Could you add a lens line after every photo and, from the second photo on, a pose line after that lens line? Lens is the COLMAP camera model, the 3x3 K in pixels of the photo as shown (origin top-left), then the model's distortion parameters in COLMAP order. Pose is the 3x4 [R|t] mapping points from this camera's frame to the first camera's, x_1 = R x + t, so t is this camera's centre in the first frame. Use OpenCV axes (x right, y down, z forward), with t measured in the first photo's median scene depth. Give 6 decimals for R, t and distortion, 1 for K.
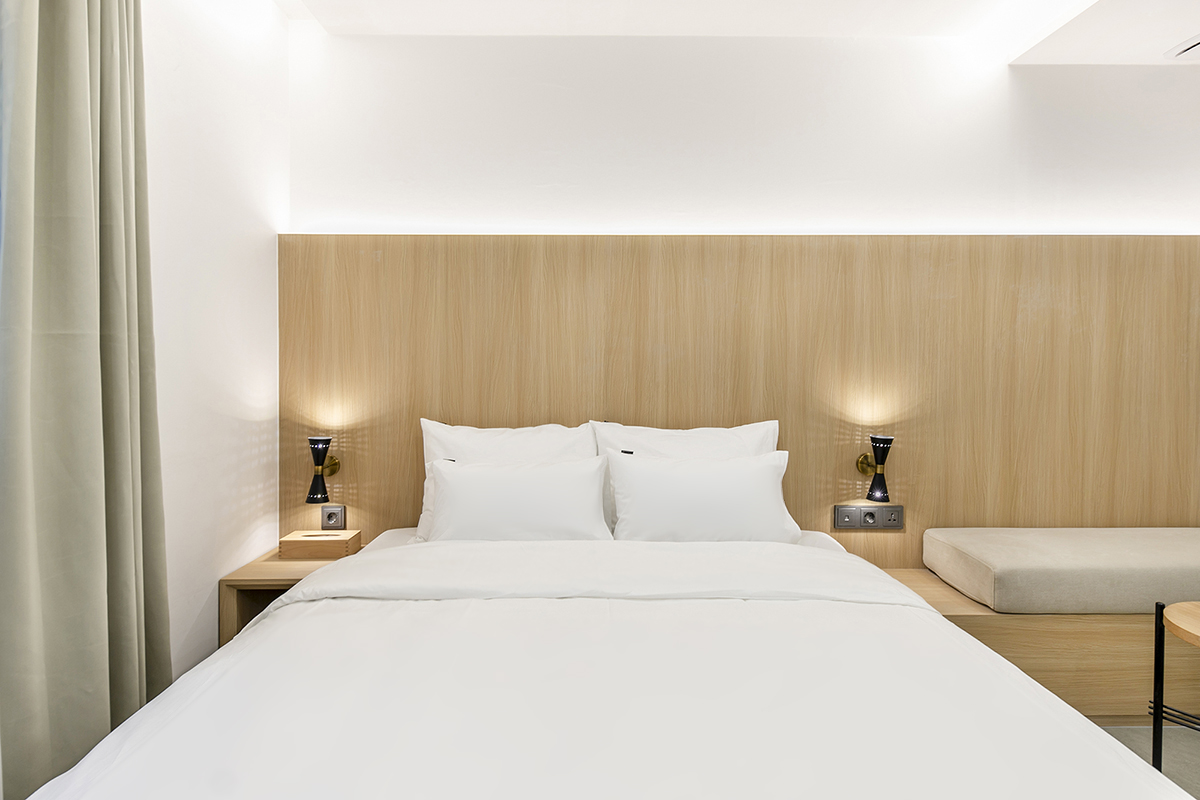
lens RADIAL K [[644.9, 0, 600.2], [0, 644.9, 378.4], [0, 0, 1]] dist [-0.002738, -0.000564]
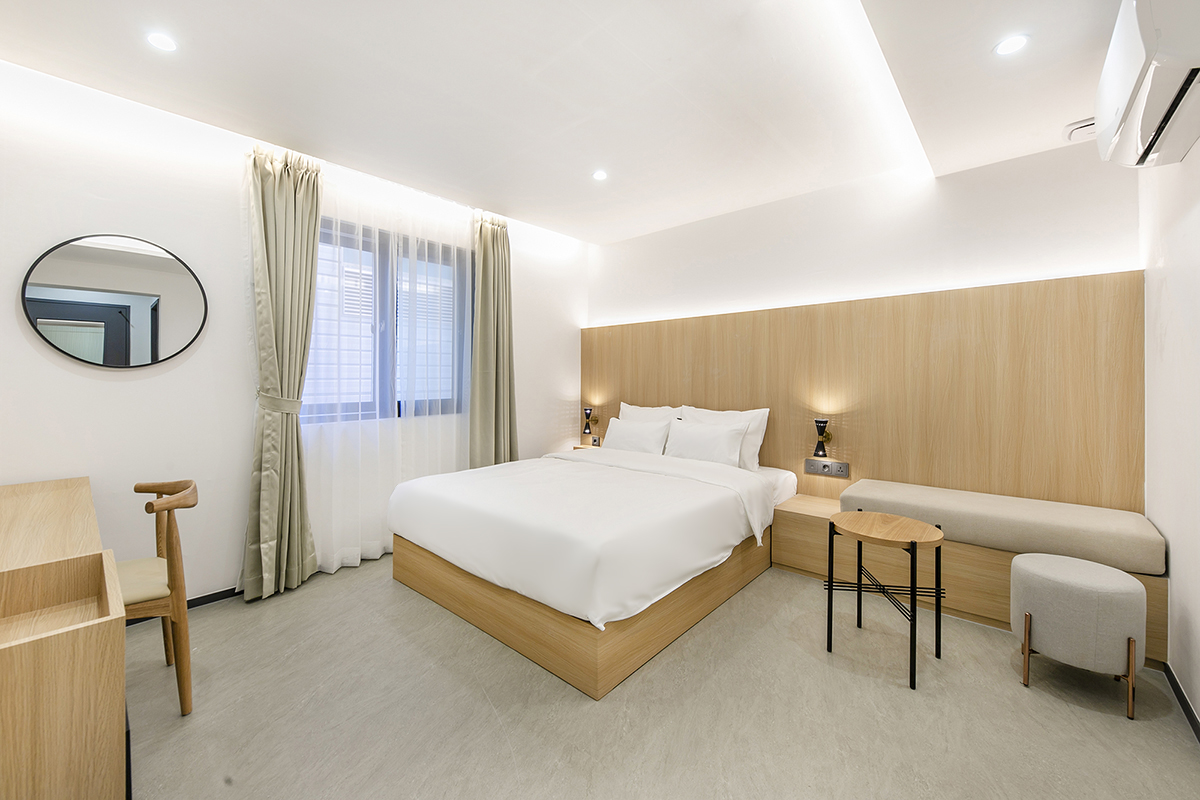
lens RADIAL K [[466.2, 0, 599.9], [0, 466.2, 382.9], [0, 0, 1]] dist [0.000199, 0.000009]
pose [[0.738052, 0.000609, -0.674744, 0.810766], [-0.006242, 0.999963, -0.005925, 0.001594], [0.674715, 0.008585, 0.738028, -0.319504]]
